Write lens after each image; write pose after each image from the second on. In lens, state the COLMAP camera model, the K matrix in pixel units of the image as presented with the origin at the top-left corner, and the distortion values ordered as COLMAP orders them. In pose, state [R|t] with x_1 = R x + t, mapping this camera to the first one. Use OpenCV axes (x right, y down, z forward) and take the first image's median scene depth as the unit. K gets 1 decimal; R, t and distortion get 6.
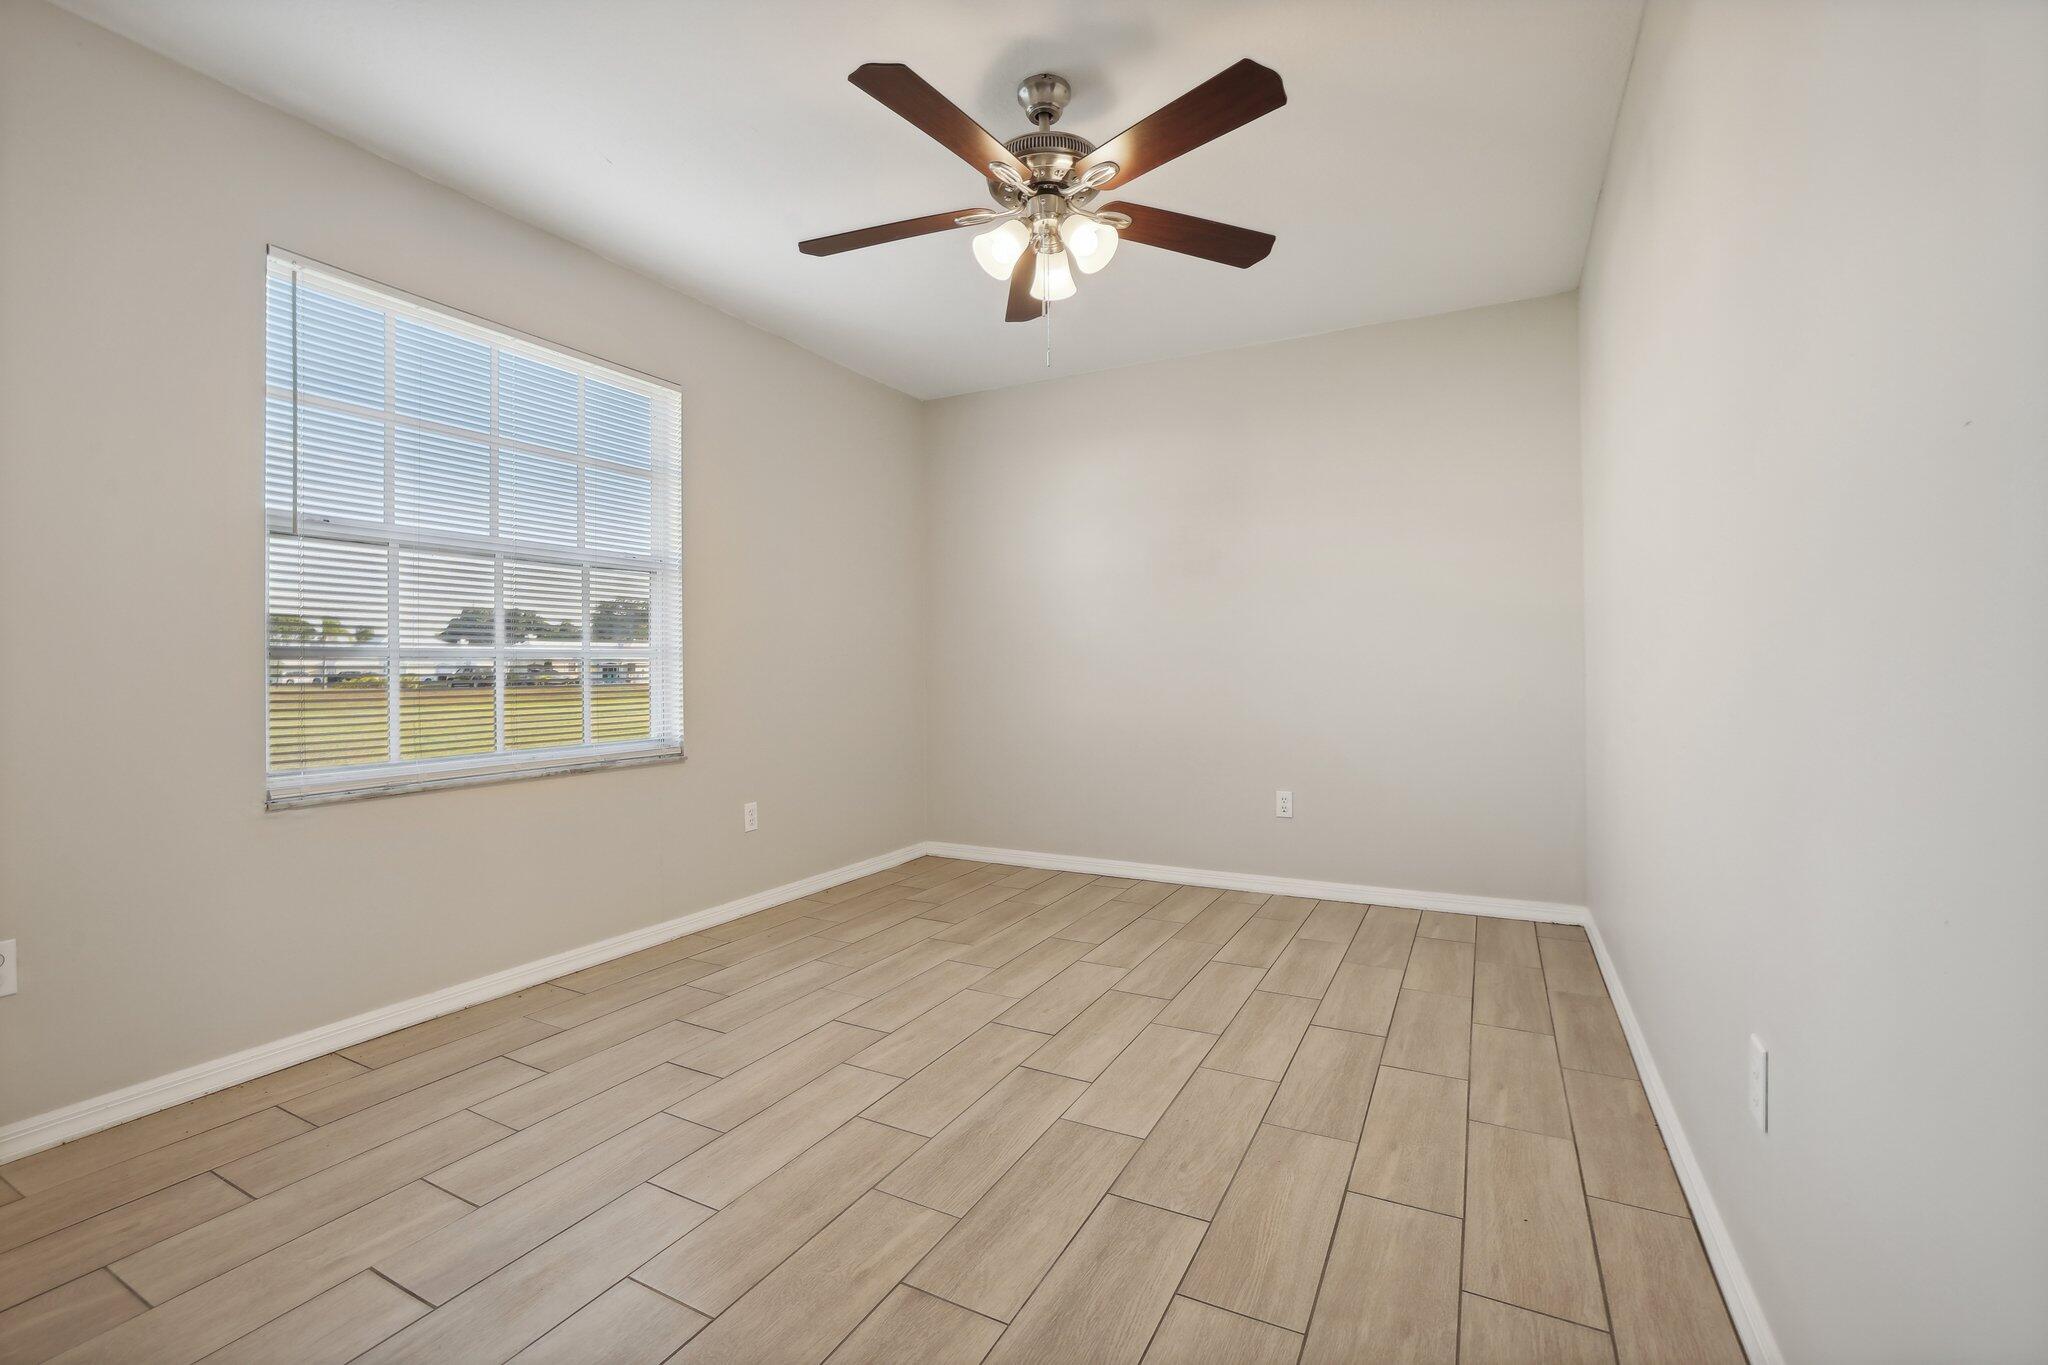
lens RADIAL K [[881.8, 0, 1011.0], [0, 881.8, 671.7], [0, 0, 1]] dist [-0.052665, 0.024412]
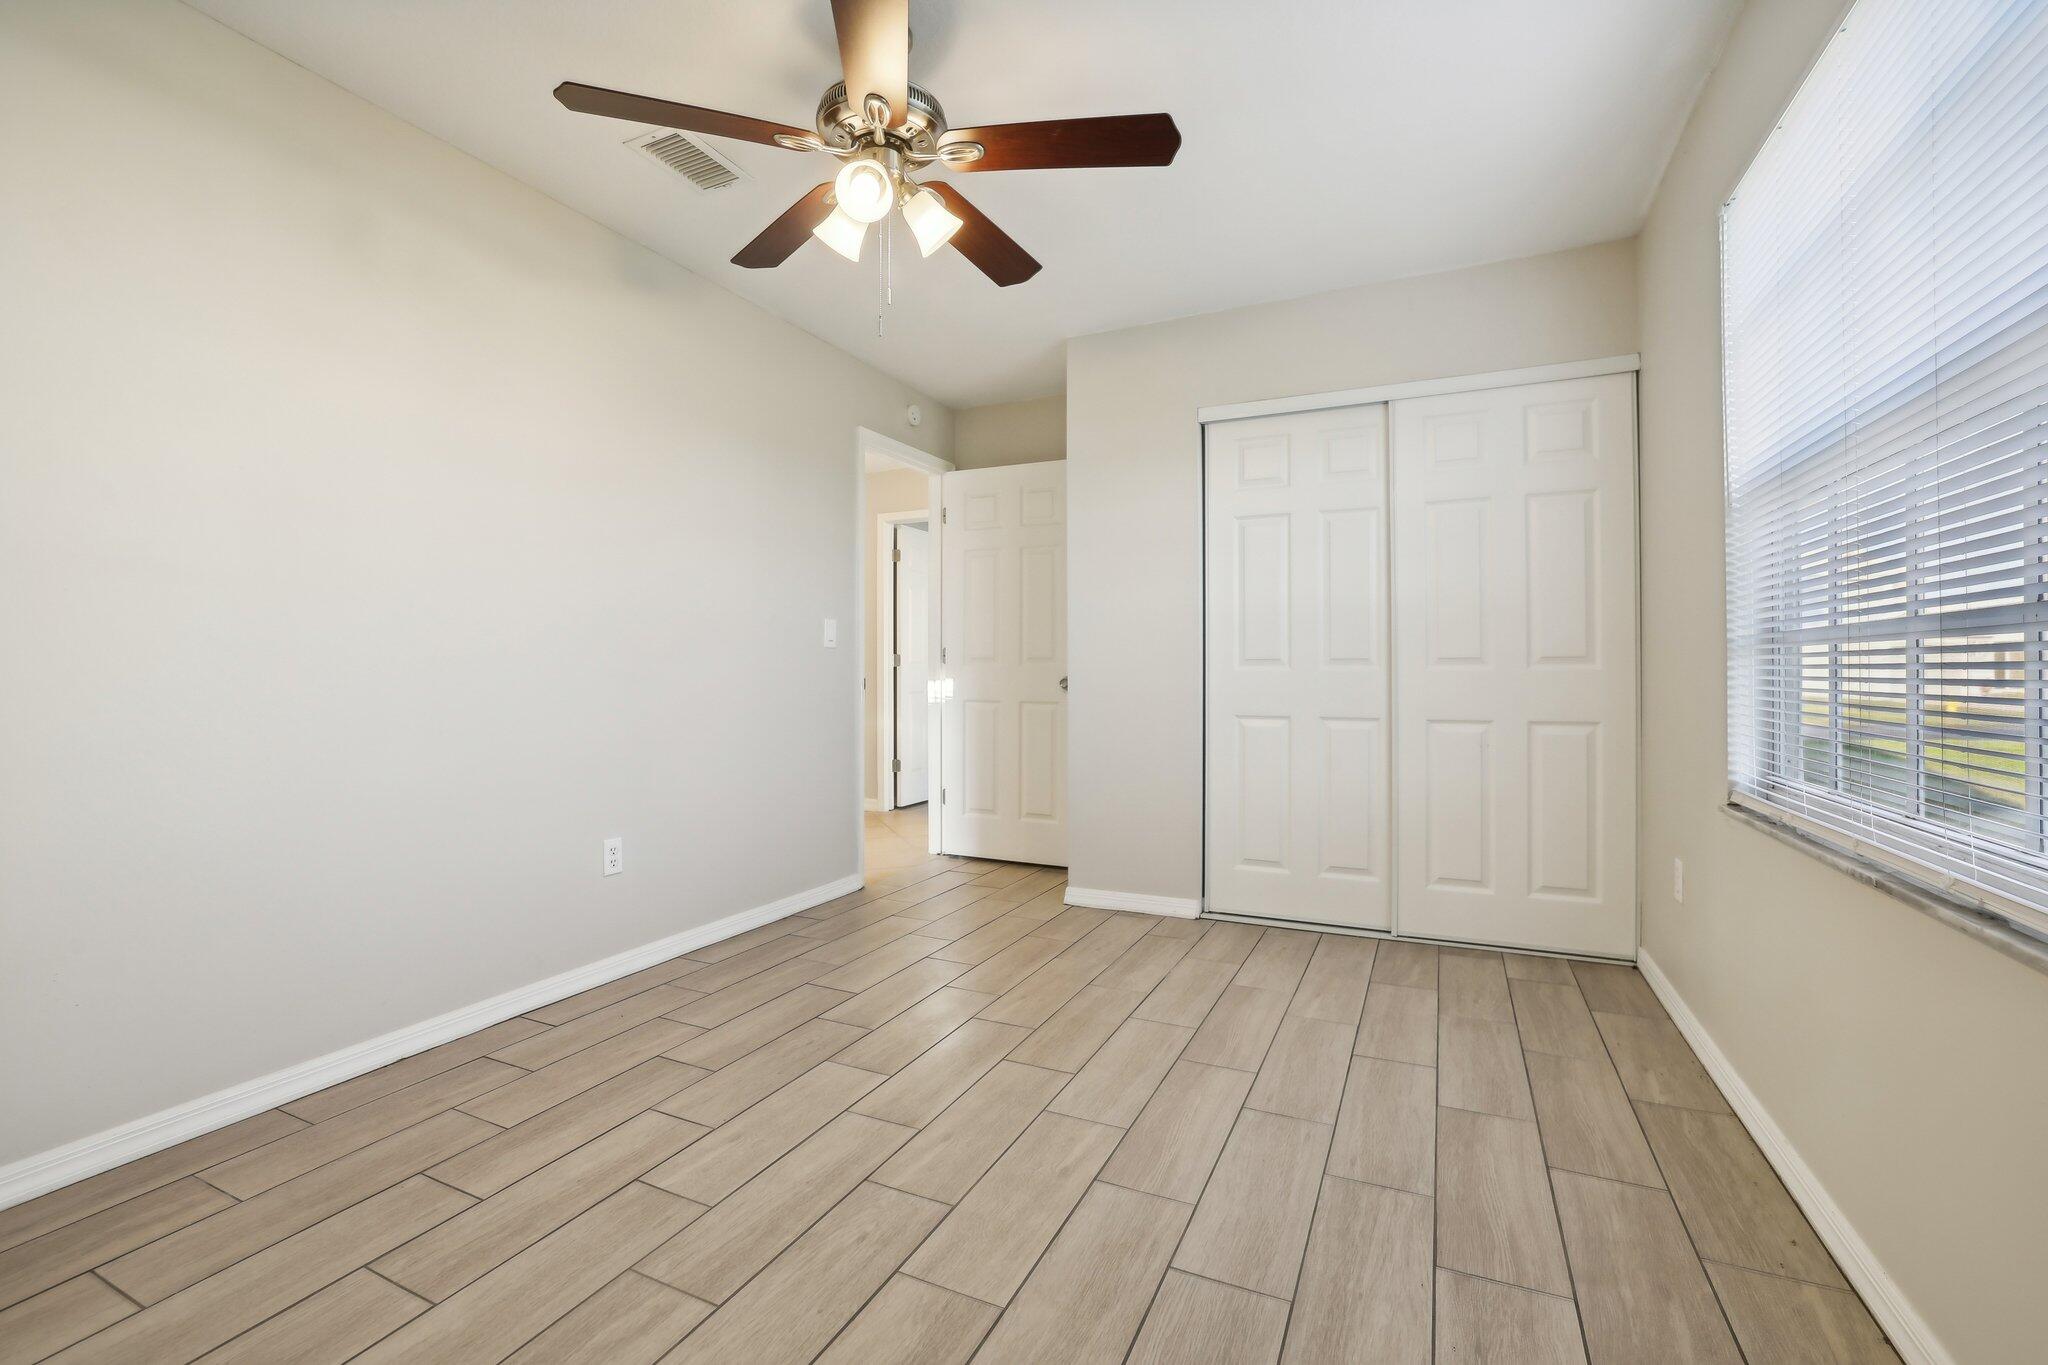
lens RADIAL K [[881.8, 0, 1011.0], [0, 881.8, 671.7], [0, 0, 1]] dist [-0.052665, 0.024412]
pose [[-0.999000, 0.013180, -0.042717, -0.049622], [0.013059, 0.999910, 0.003127, -0.003120], [0.042754, 0.002566, -0.999082, 1.889257]]
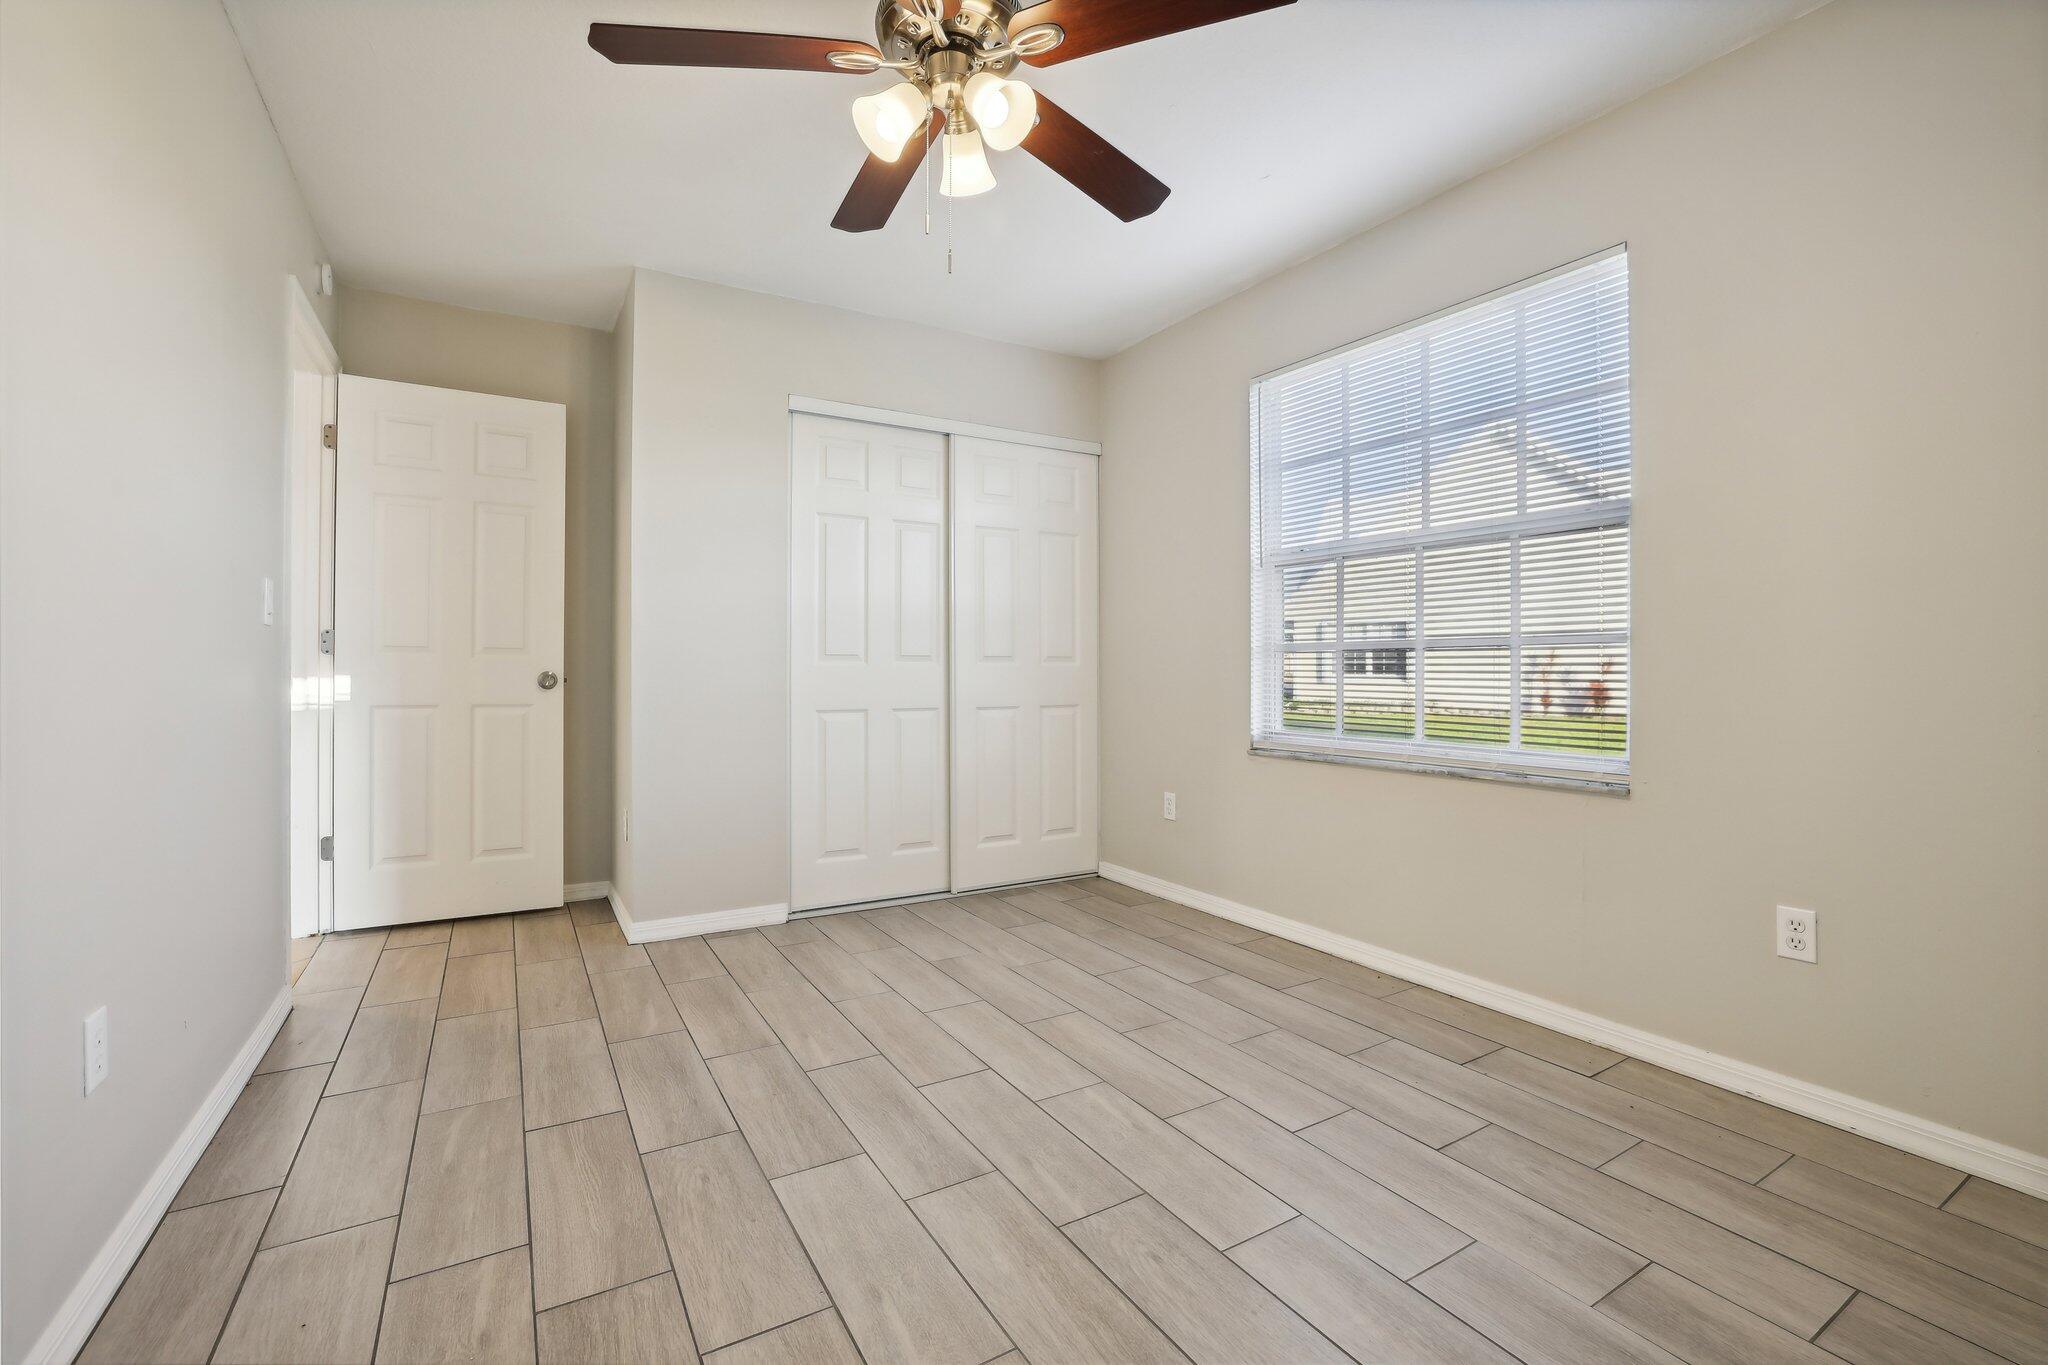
lens RADIAL K [[881.8, 0, 1011.0], [0, 881.8, 671.7], [0, 0, 1]] dist [-0.052665, 0.024412]
pose [[-0.515039, 0.012614, -0.857074, 0.673980], [0.000497, 0.999896, 0.014417, -0.006150], [0.857167, 0.006999, -0.514992, 1.428777]]
